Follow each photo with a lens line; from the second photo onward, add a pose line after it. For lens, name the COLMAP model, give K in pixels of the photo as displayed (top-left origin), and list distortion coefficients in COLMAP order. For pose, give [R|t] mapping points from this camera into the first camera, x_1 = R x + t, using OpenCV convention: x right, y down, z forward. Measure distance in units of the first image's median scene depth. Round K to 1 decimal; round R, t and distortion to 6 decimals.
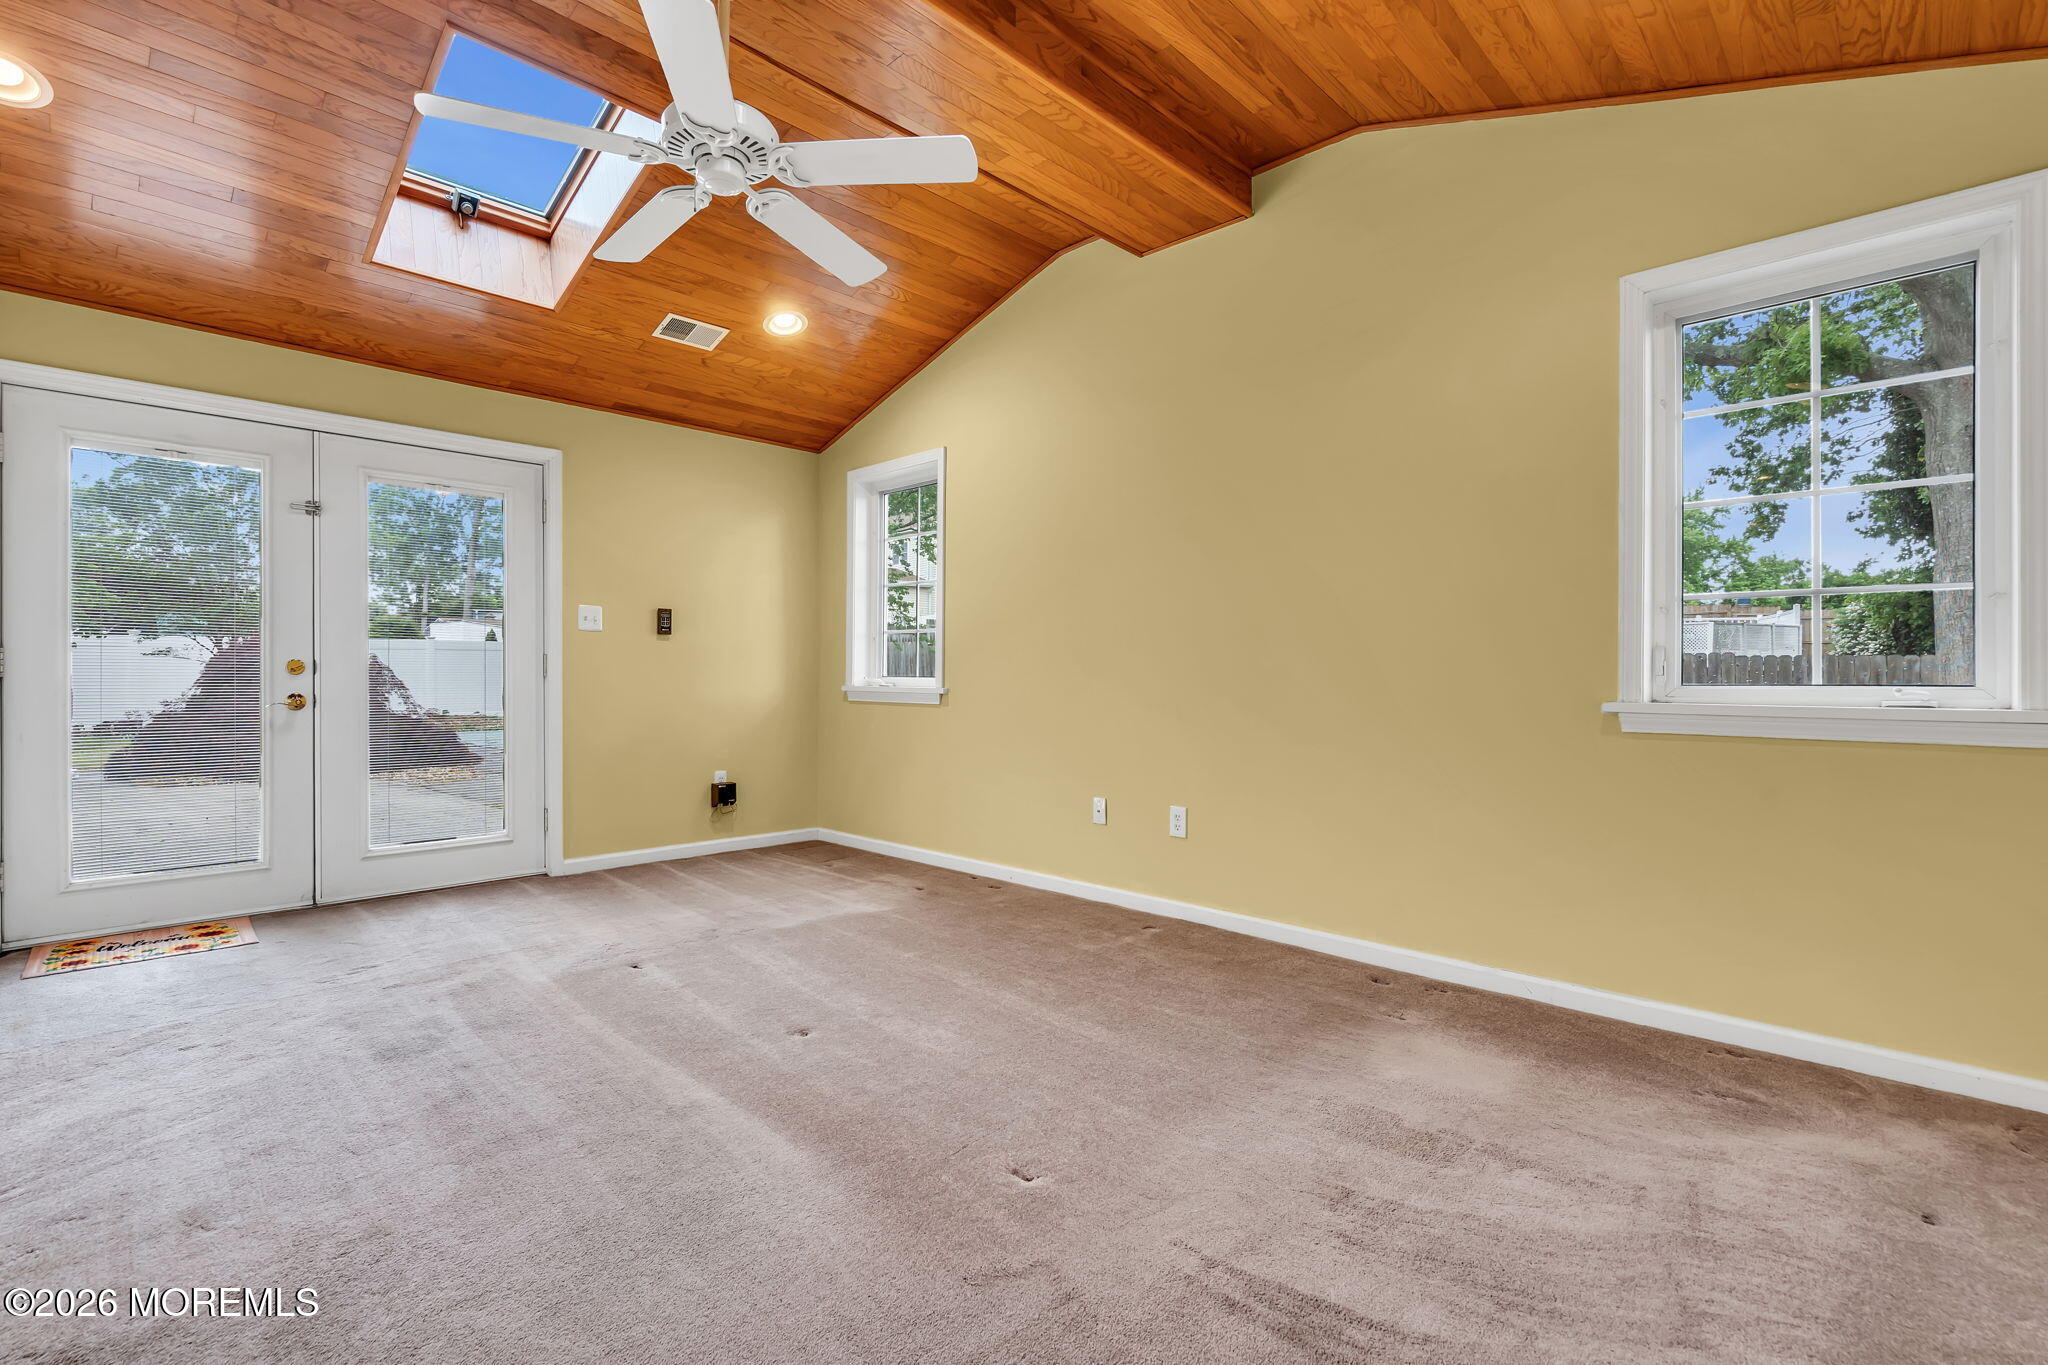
lens RADIAL K [[935.5, 0, 1027.4], [0, 935.5, 684.8], [0, 0, 1]] dist [0.000848, 0.000855]
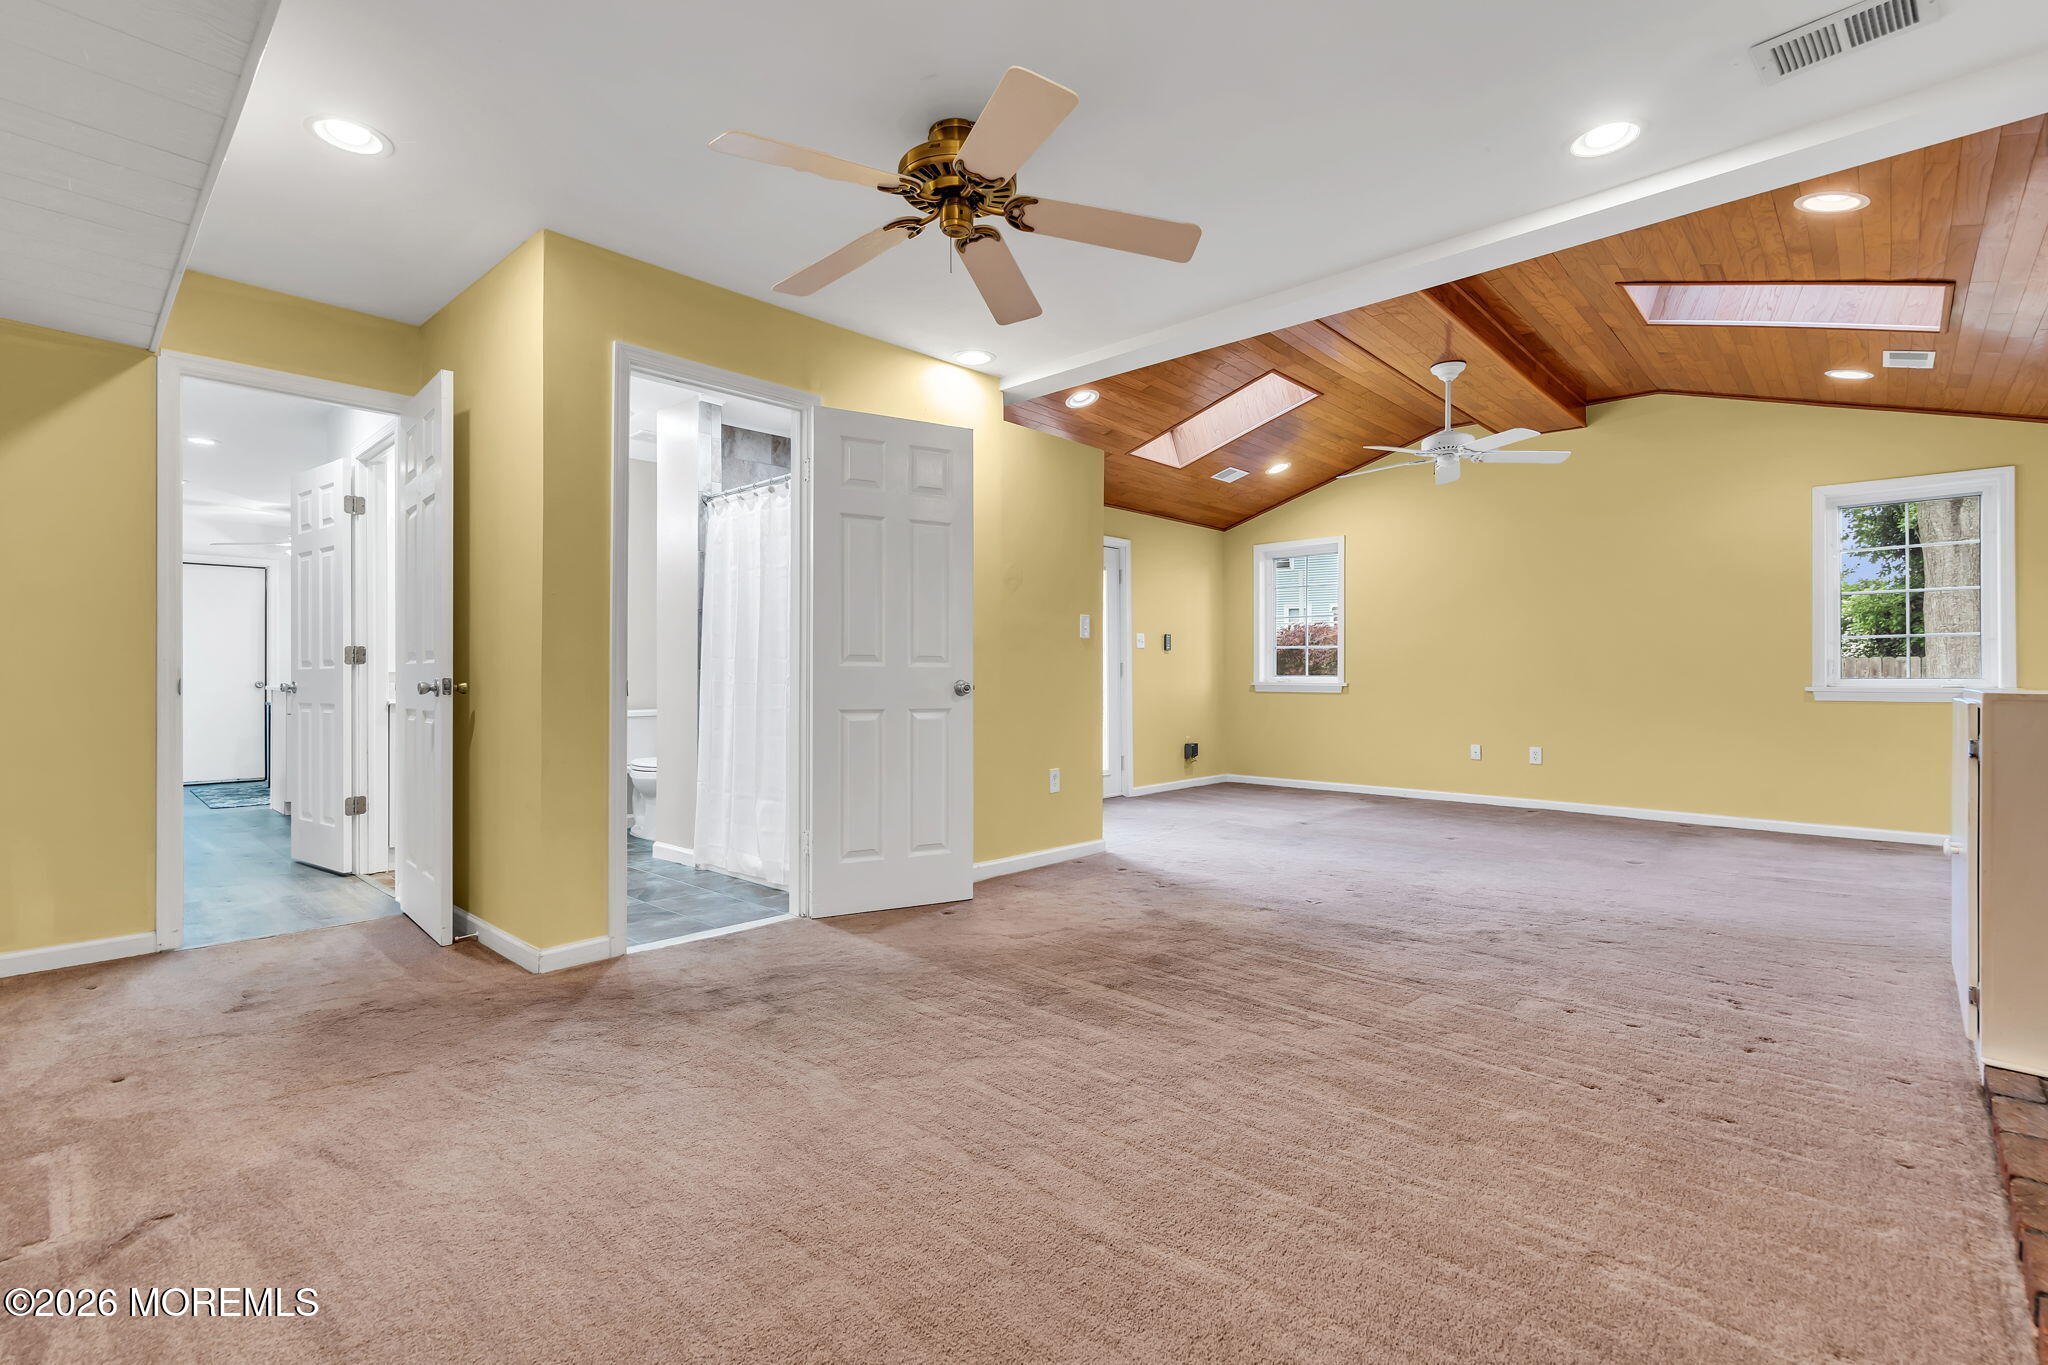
lens RADIAL K [[935.5, 0, 1019.5], [0, 935.5, 678.2], [0, 0, 1]] dist [0.000848, 0.000855]
pose [[0.999793, -0.004284, 0.019877, -0.686207], [0.004413, 0.999969, -0.006479, 0.003677], [-0.019849, 0.006565, 0.999781, -0.617273]]
